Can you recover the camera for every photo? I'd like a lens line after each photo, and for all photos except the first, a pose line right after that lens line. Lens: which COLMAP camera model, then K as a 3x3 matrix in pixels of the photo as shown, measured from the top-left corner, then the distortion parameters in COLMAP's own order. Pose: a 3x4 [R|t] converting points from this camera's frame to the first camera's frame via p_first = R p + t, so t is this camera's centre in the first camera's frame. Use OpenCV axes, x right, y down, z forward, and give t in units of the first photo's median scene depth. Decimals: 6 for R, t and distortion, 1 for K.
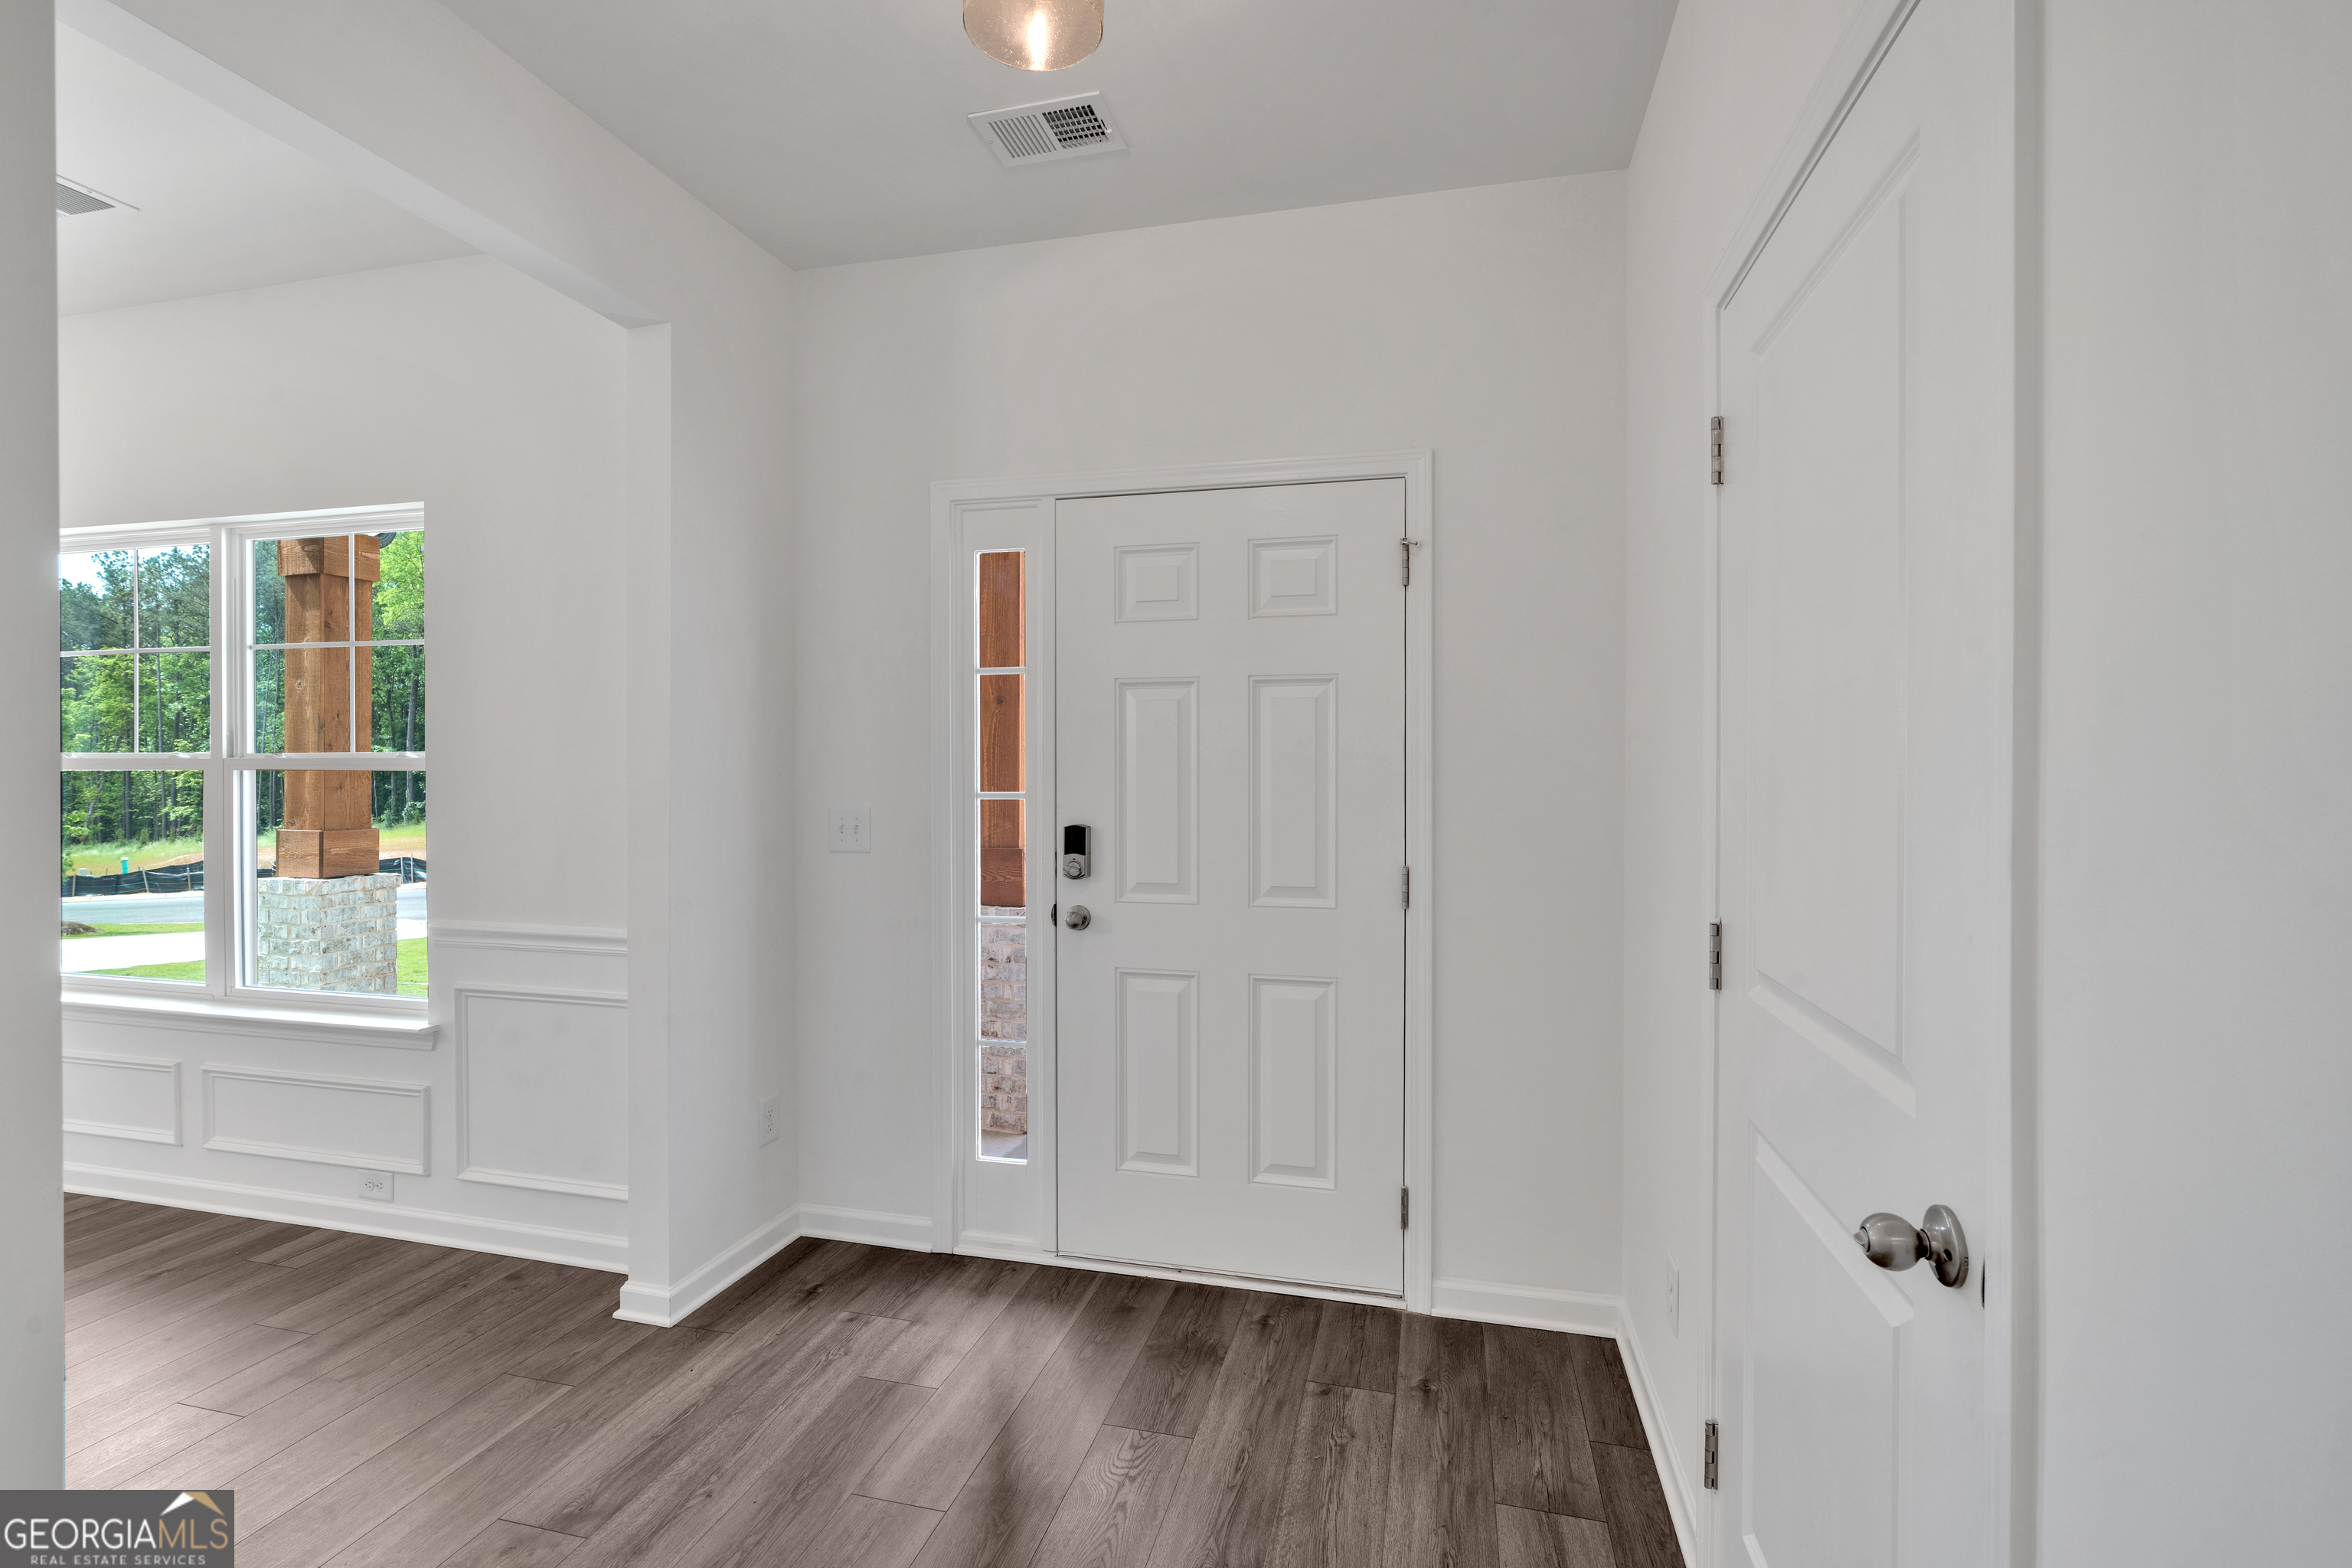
lens RADIAL K [[1054.7, 0, 1177.6], [0, 1054.7, 787.6], [0, 0, 1]] dist [-0.009029, 0.003858]
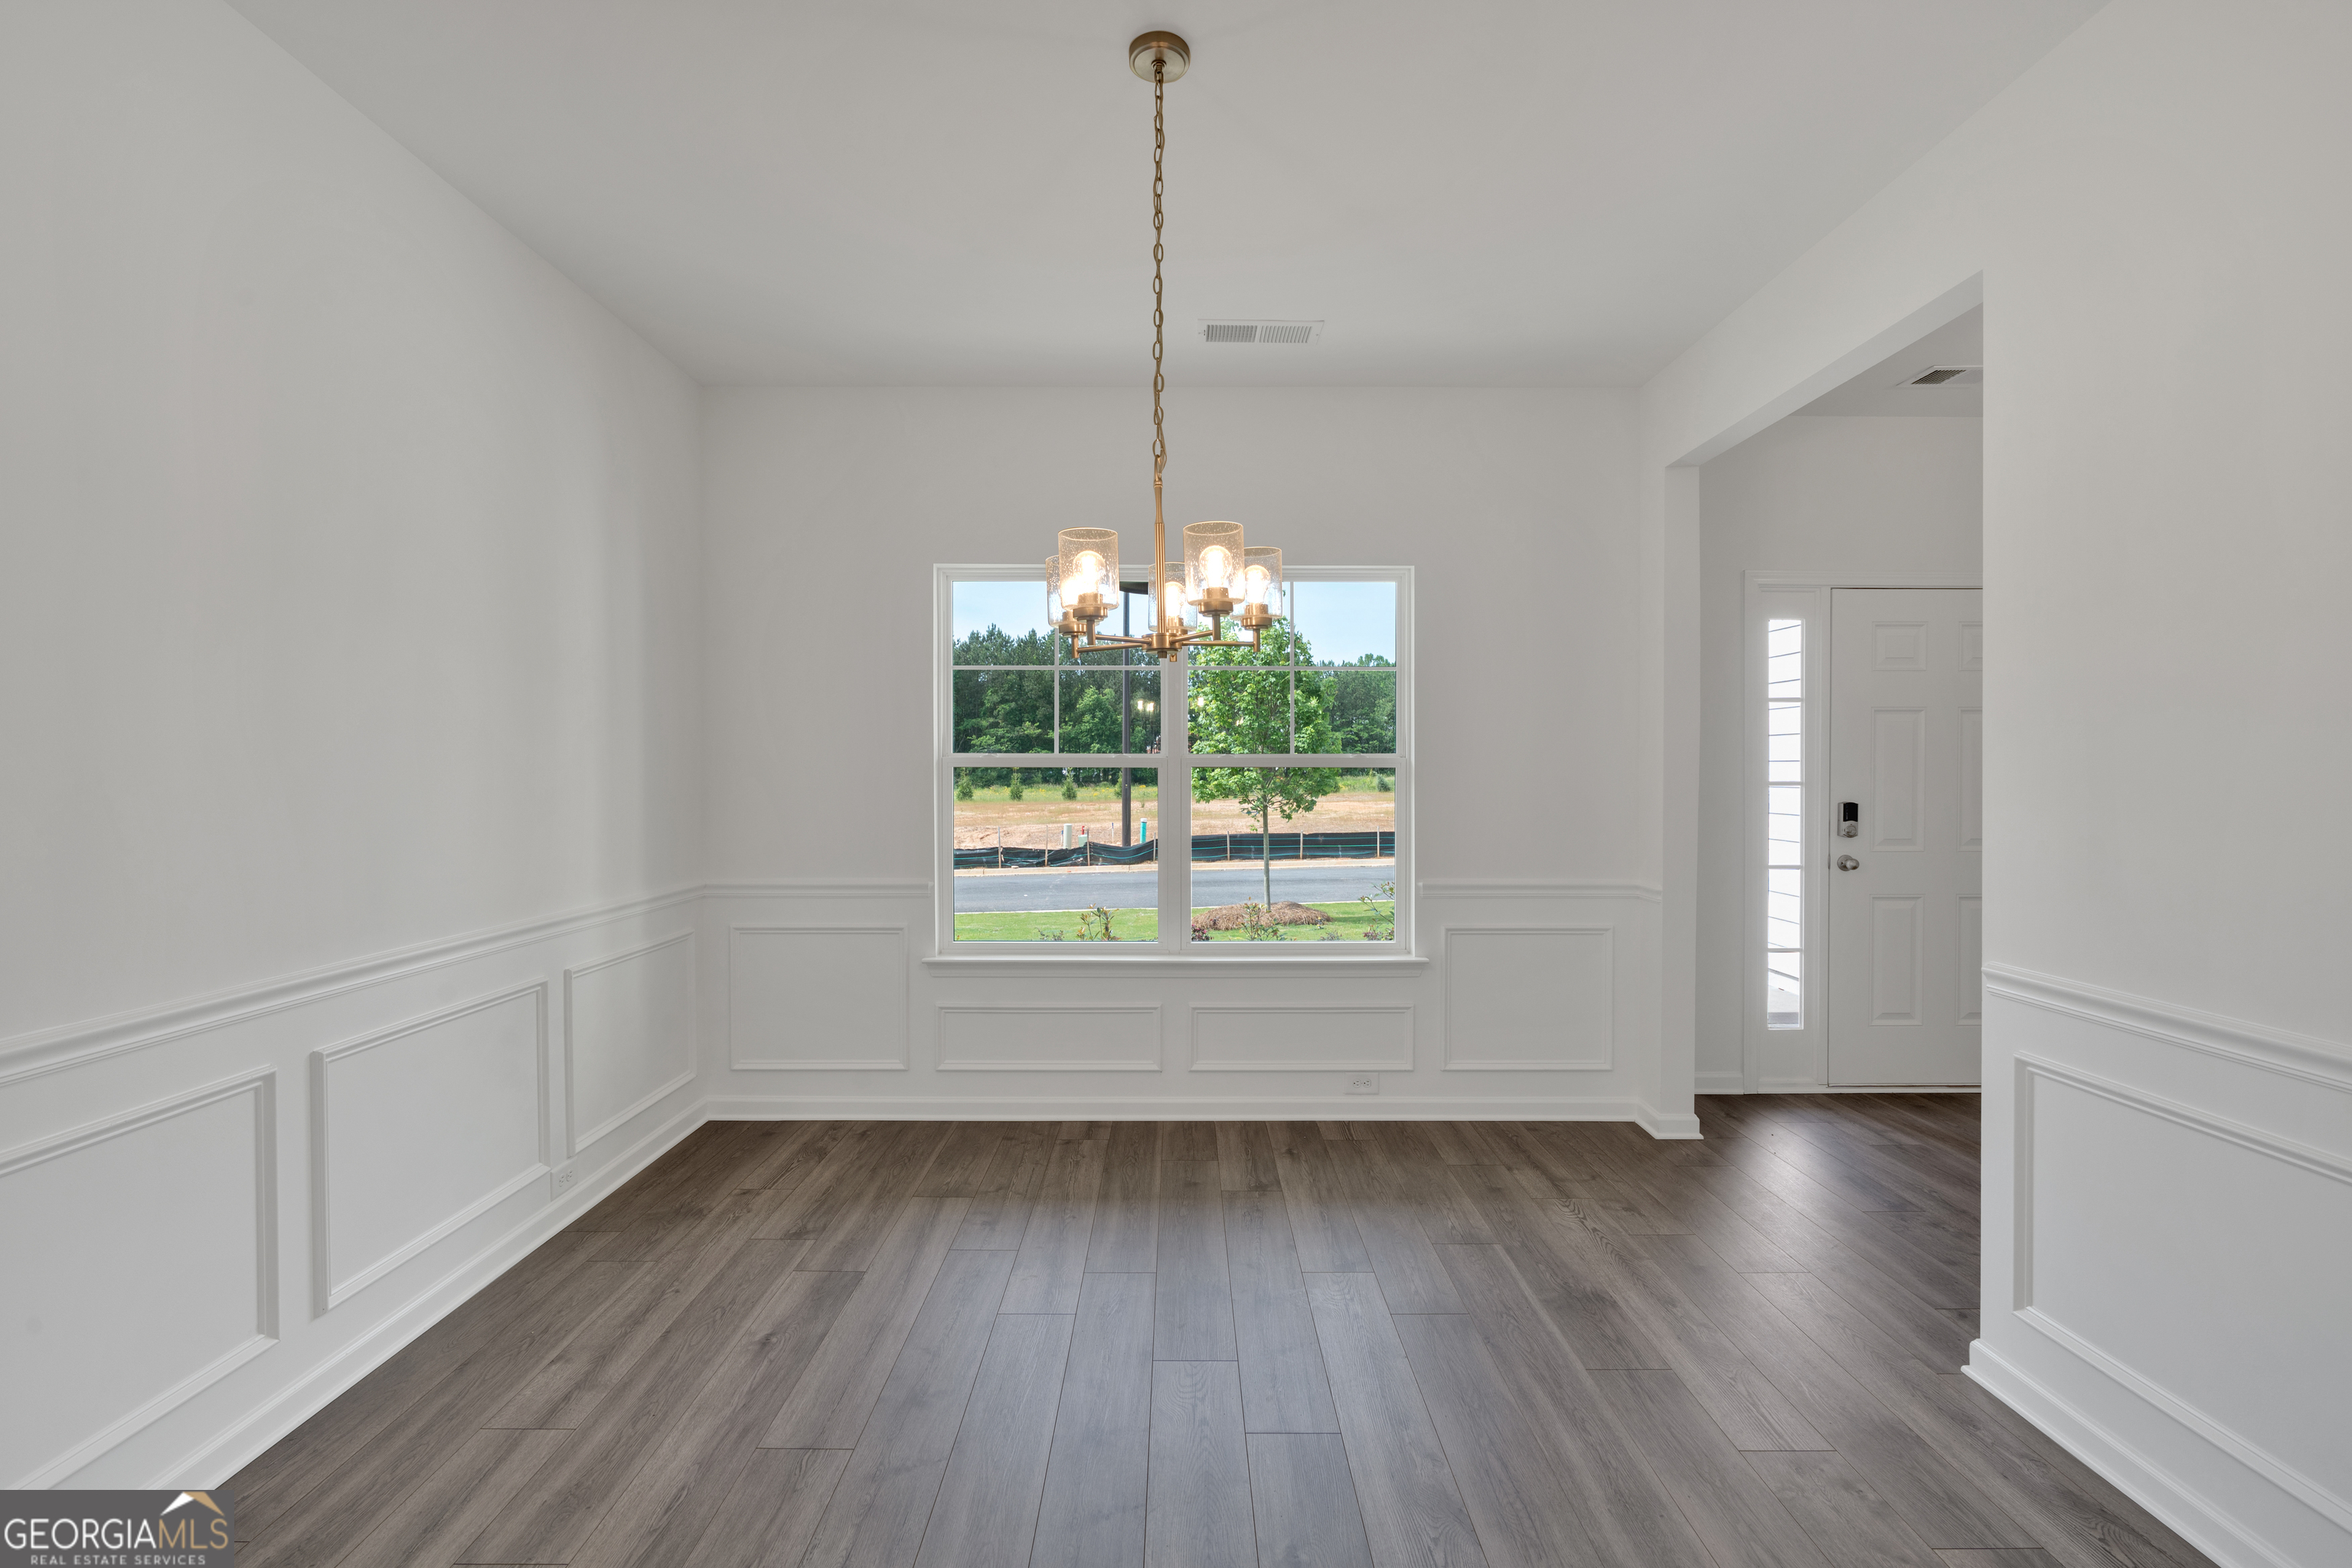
lens RADIAL K [[1054.7, 0, 1188.0], [0, 1054.7, 770.1], [0, 0, 1]] dist [-0.009029, 0.003858]
pose [[0.969079, -0.003669, 0.246723, -1.384419], [0.005488, 0.999963, -0.006688, -0.006297], [-0.246689, 0.007835, 0.969063, -0.244321]]
